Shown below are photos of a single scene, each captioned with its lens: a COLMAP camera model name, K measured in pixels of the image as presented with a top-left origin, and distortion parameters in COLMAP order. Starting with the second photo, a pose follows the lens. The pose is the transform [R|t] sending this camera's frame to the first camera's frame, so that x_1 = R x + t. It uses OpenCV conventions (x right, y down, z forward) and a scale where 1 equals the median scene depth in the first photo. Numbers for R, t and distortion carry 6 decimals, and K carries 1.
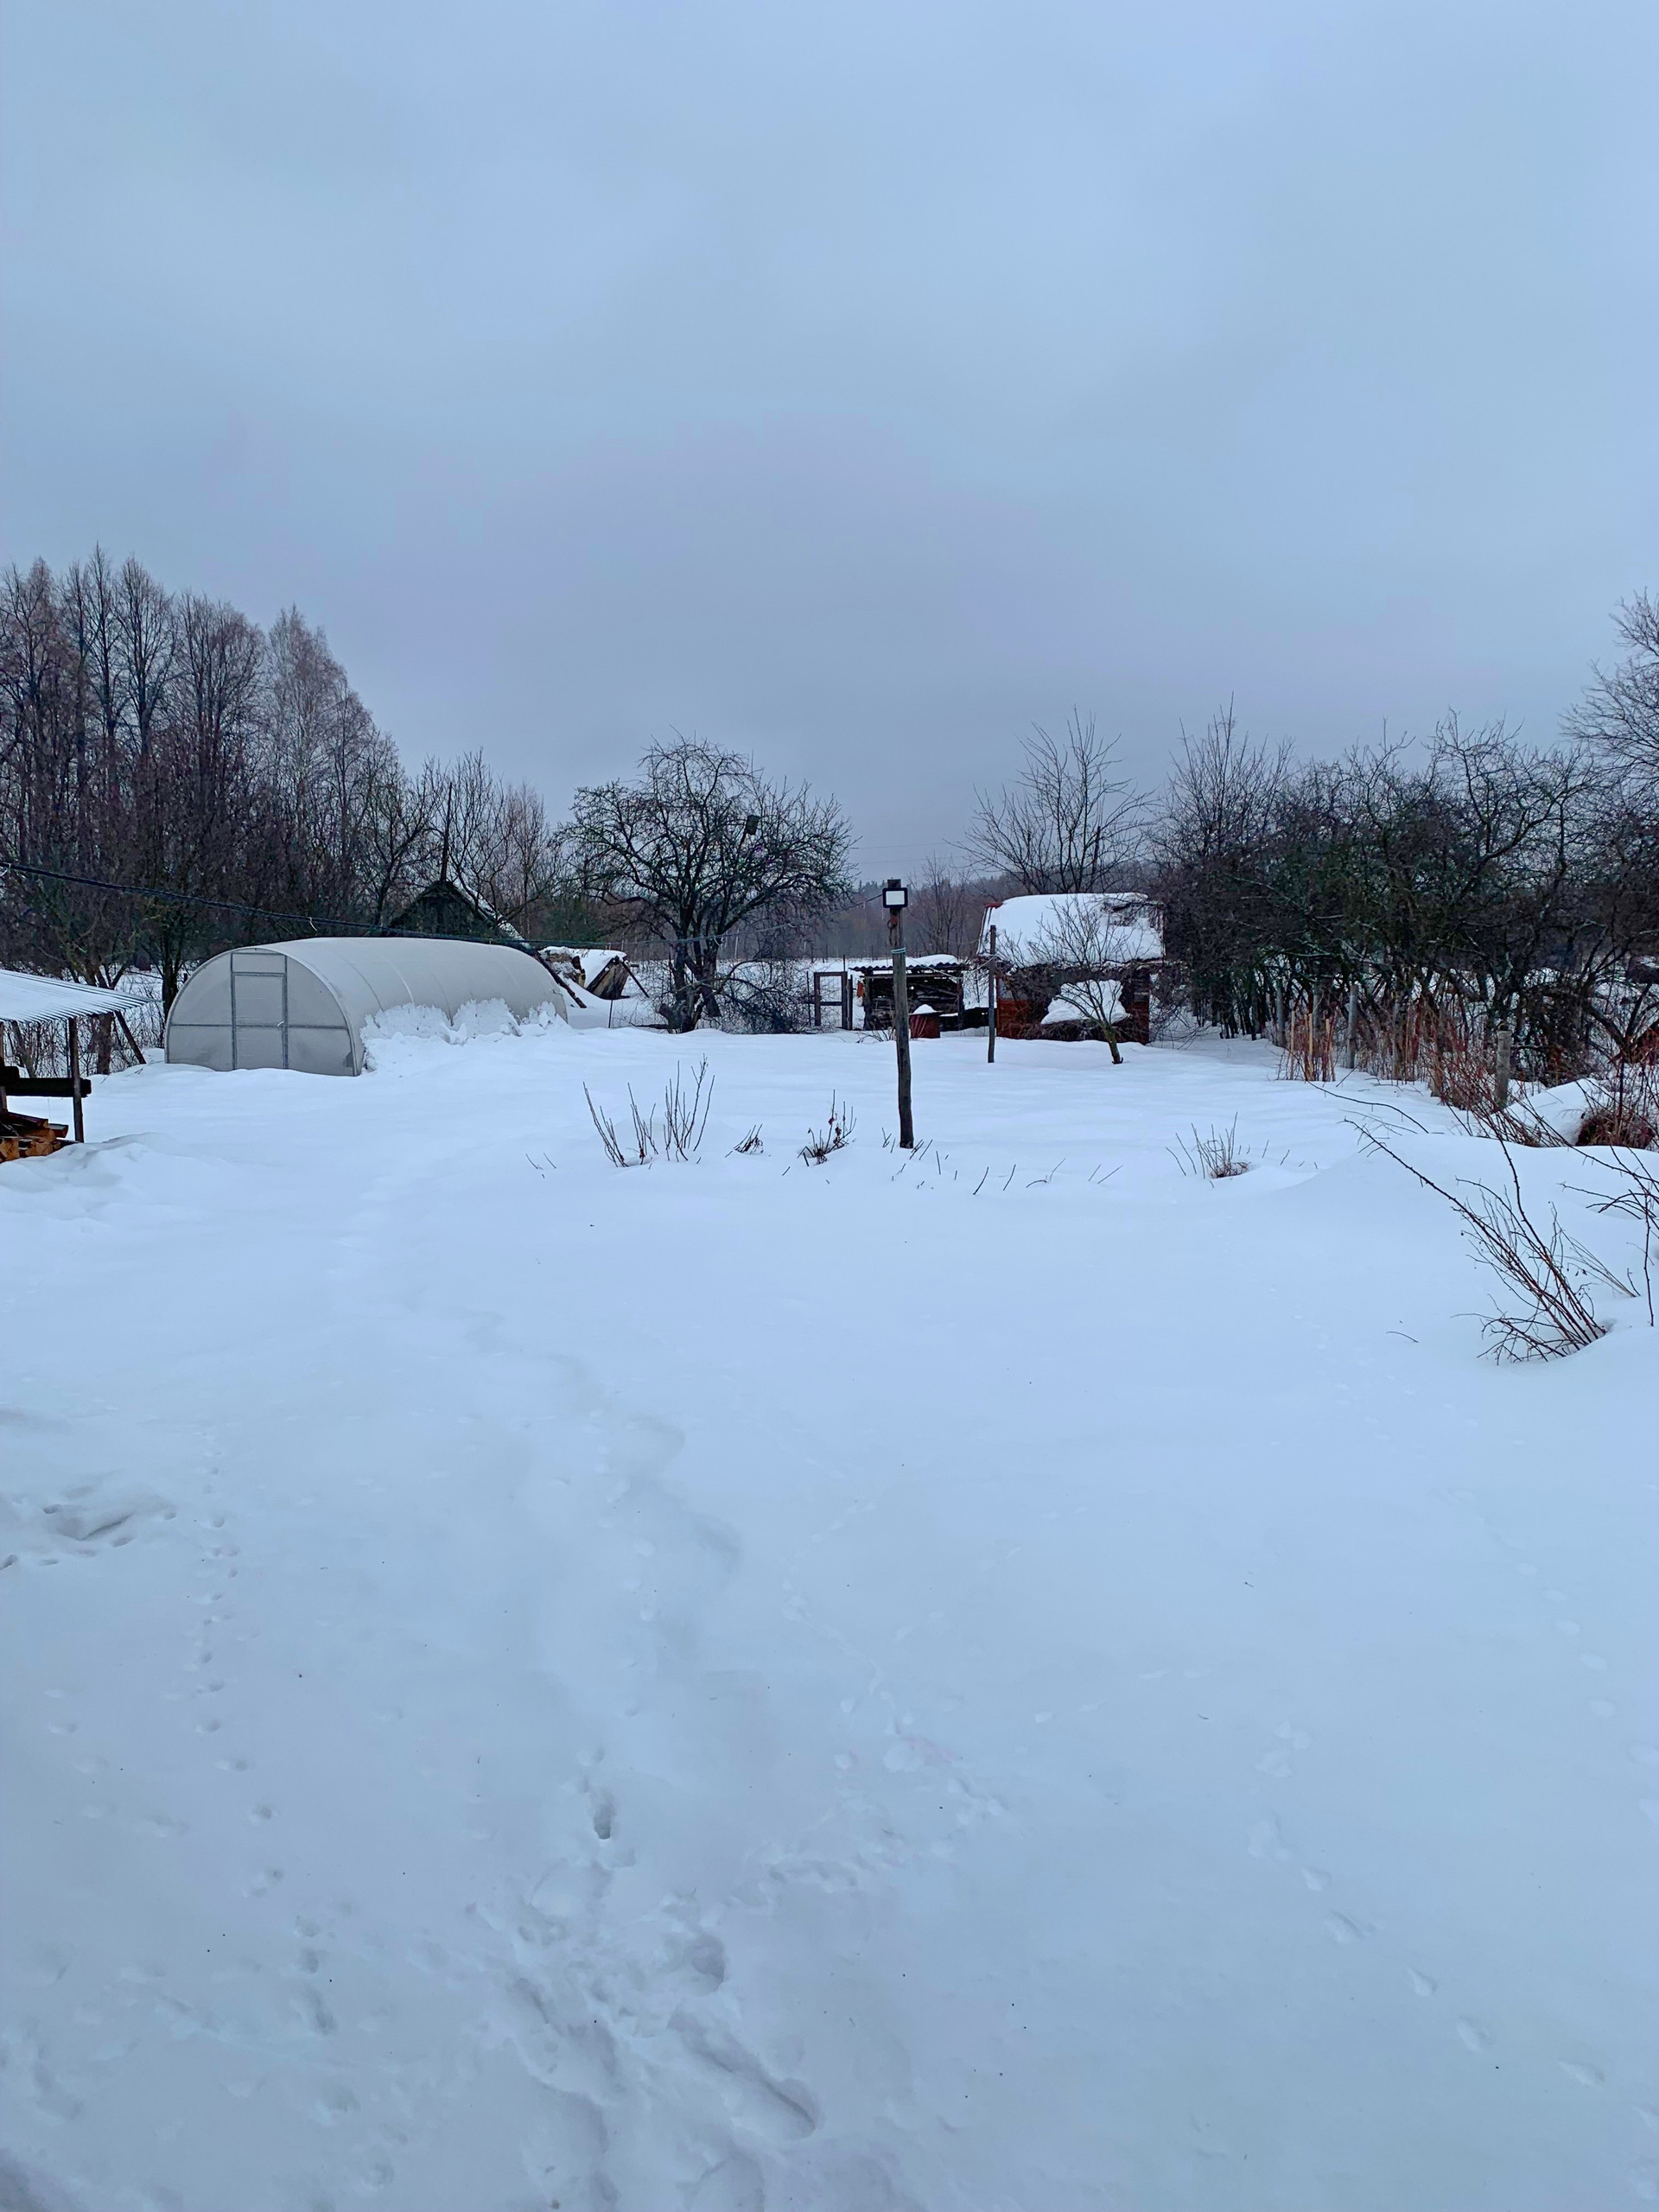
lens RADIAL K [[1671.9, 0, 869.7], [0, 1671.9, 1079.8], [0, 0, 1]] dist [0.039880, -0.057715]
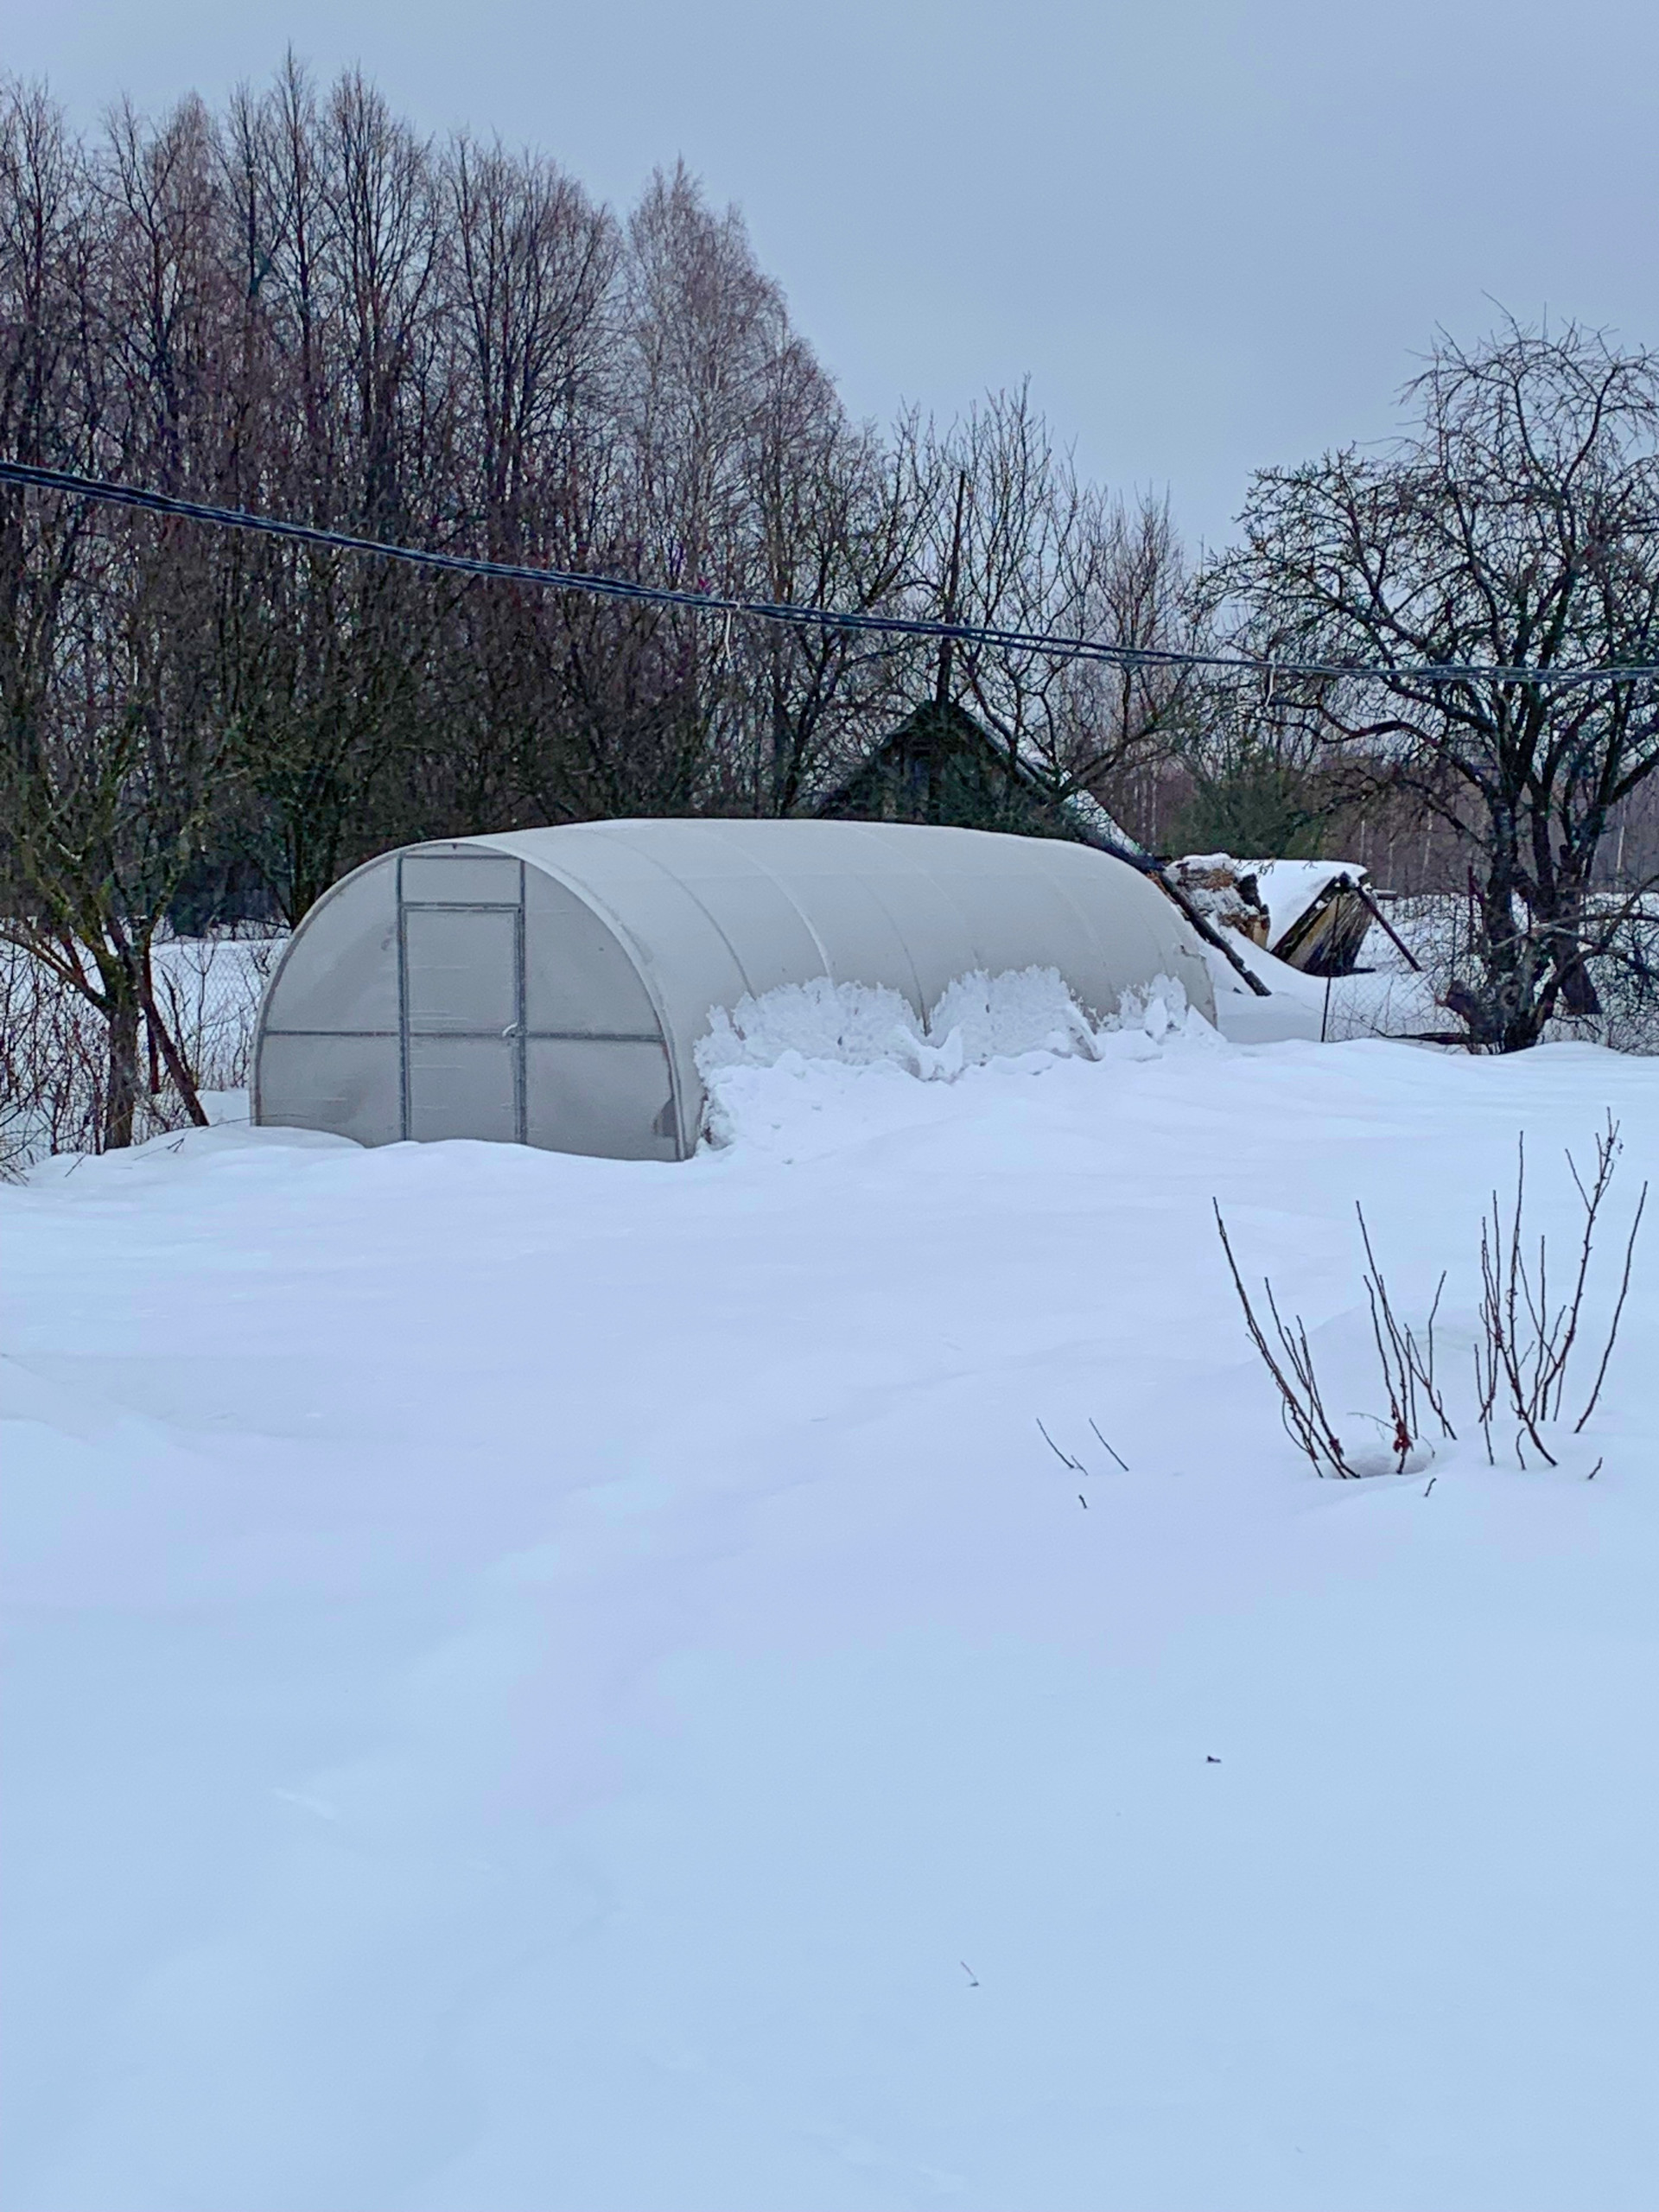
lens RADIAL K [[3567.3, 0, 823.4], [0, 3567.3, 1093.6], [0, 0, 1]] dist [0.172747, 0.000000]
pose [[0.956660, 0.002636, -0.291197, -0.016318], [-0.007921, 0.999825, -0.016972, -0.002329], [0.291101, 0.018543, 0.956513, 0.120129]]
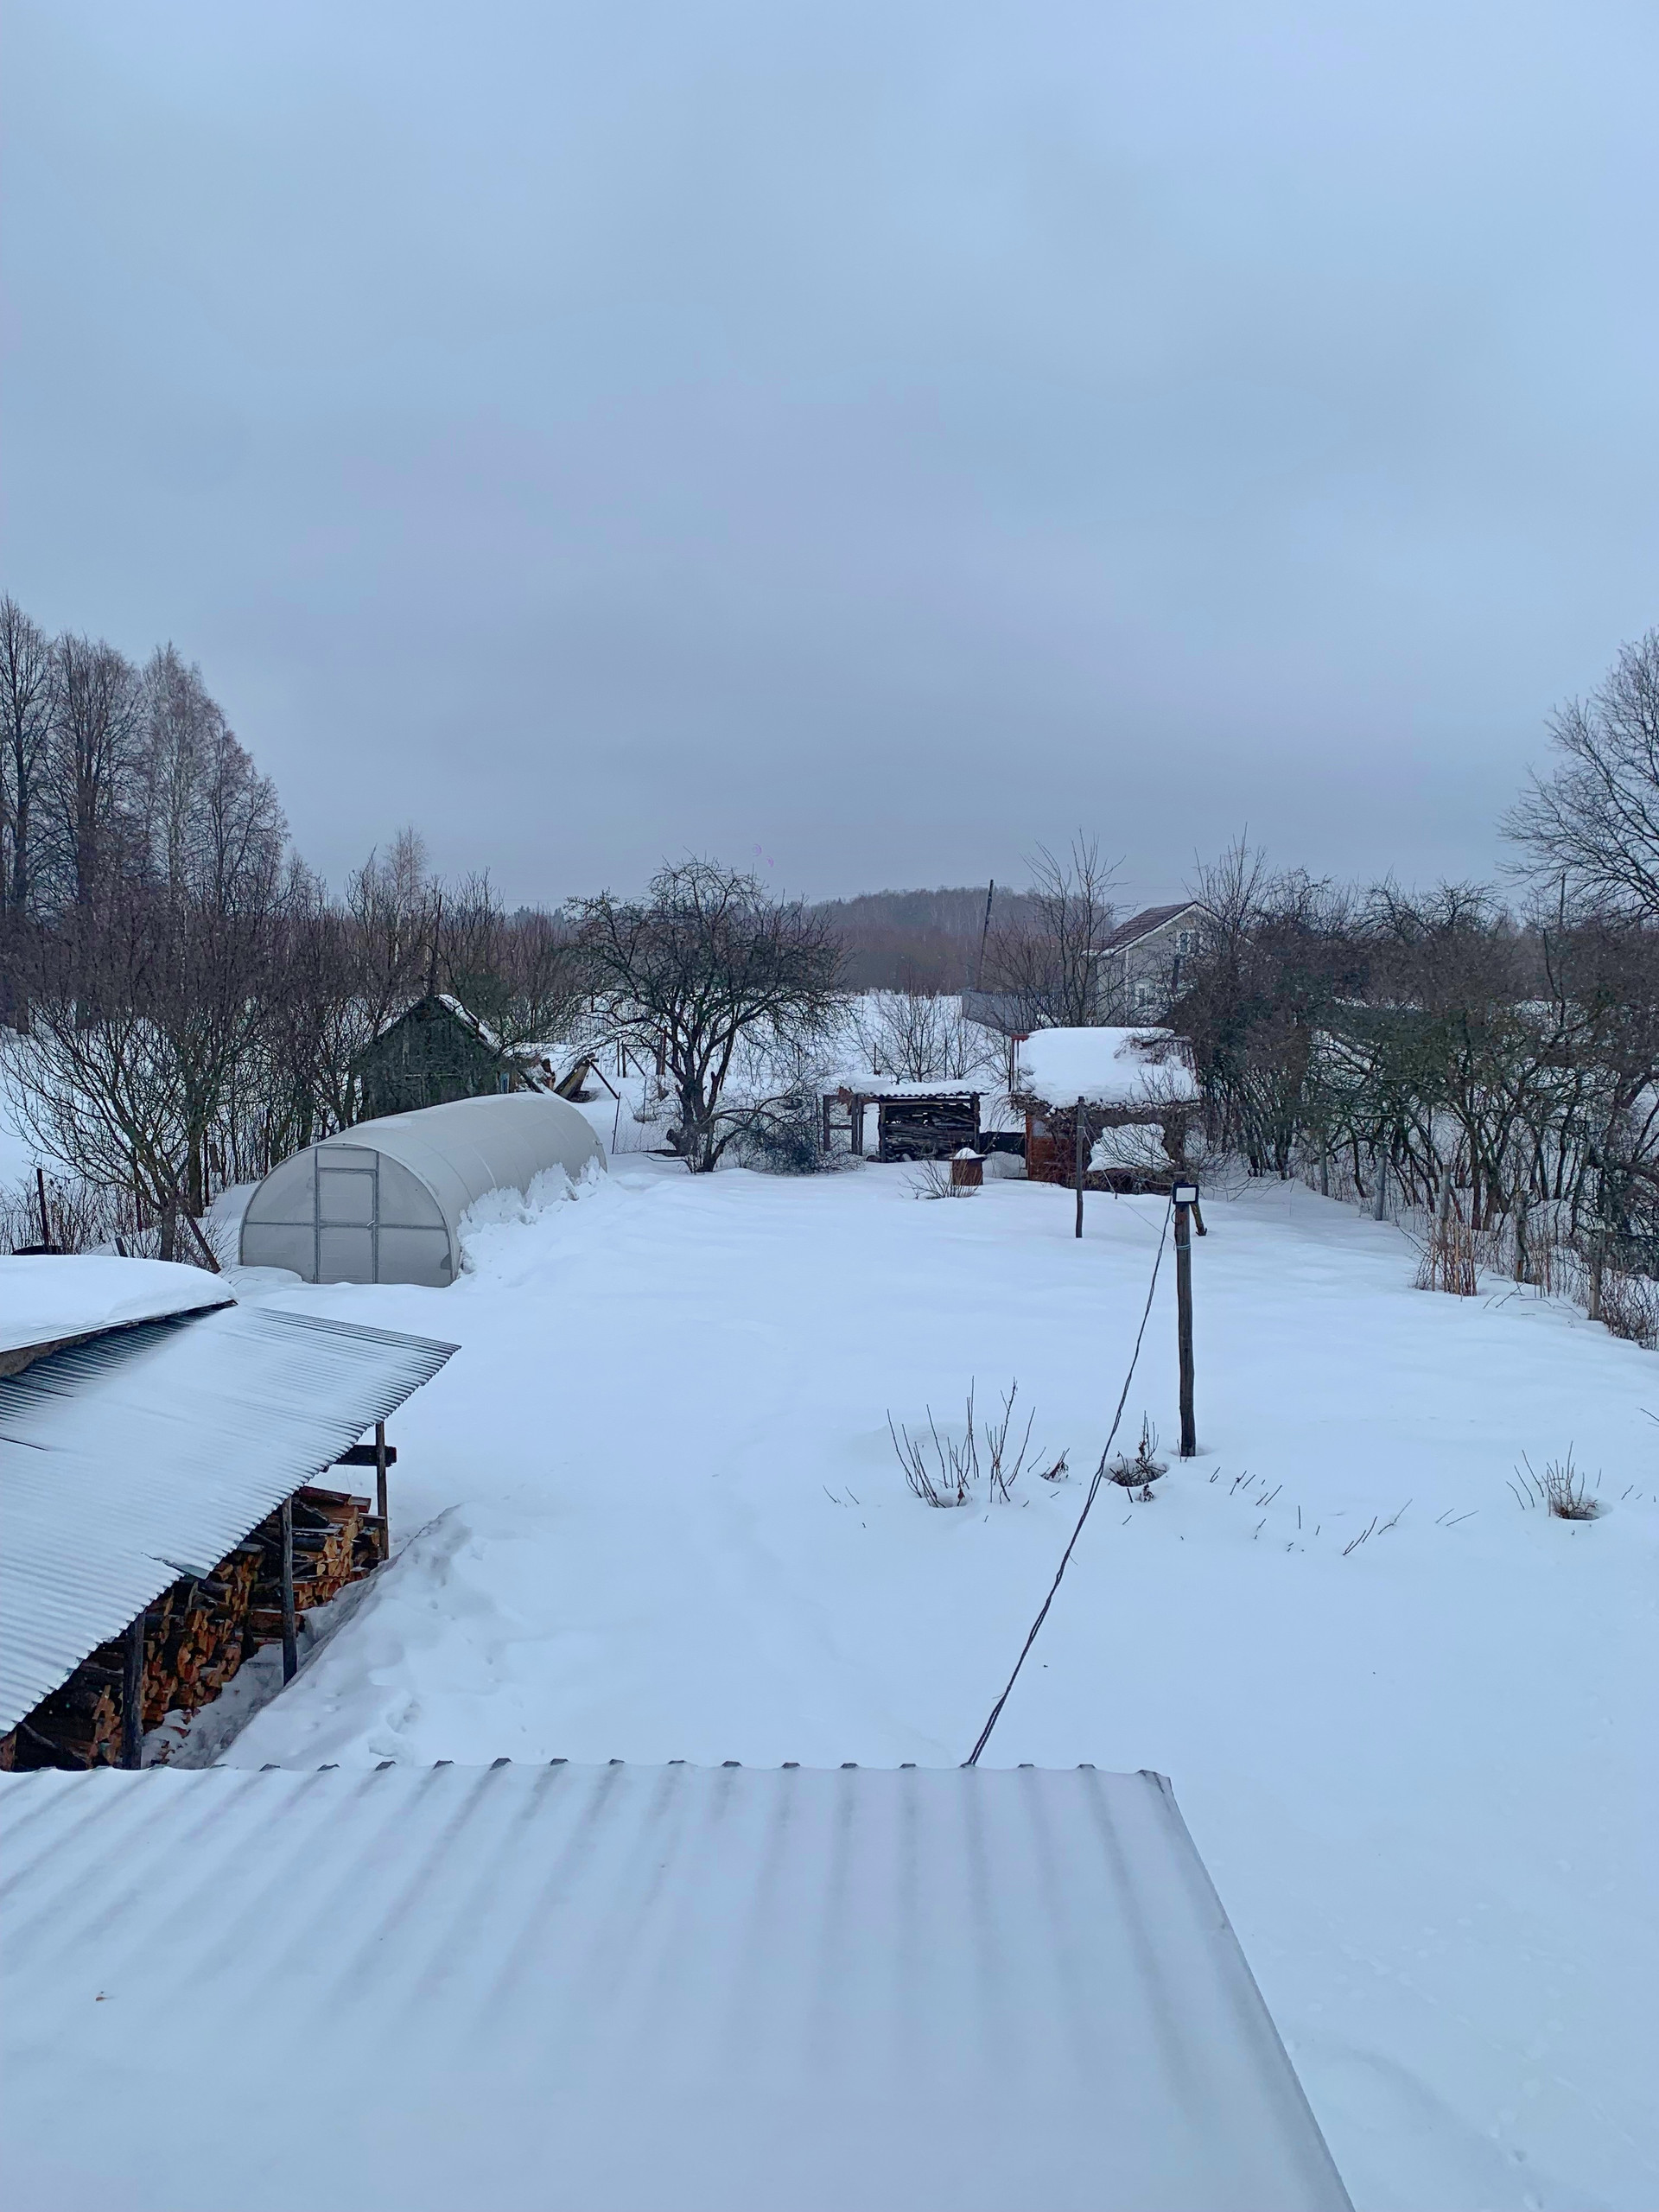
lens RADIAL K [[1671.9, 0, 878.7], [0, 1671.9, 1074.1], [0, 0, 1]] dist [0.039880, -0.057715]
pose [[0.995293, 0.001524, 0.096902, -0.097139], [-0.000076, 0.999888, -0.014944, -0.063064], [-0.096914, 0.014866, 0.995182, 0.021239]]
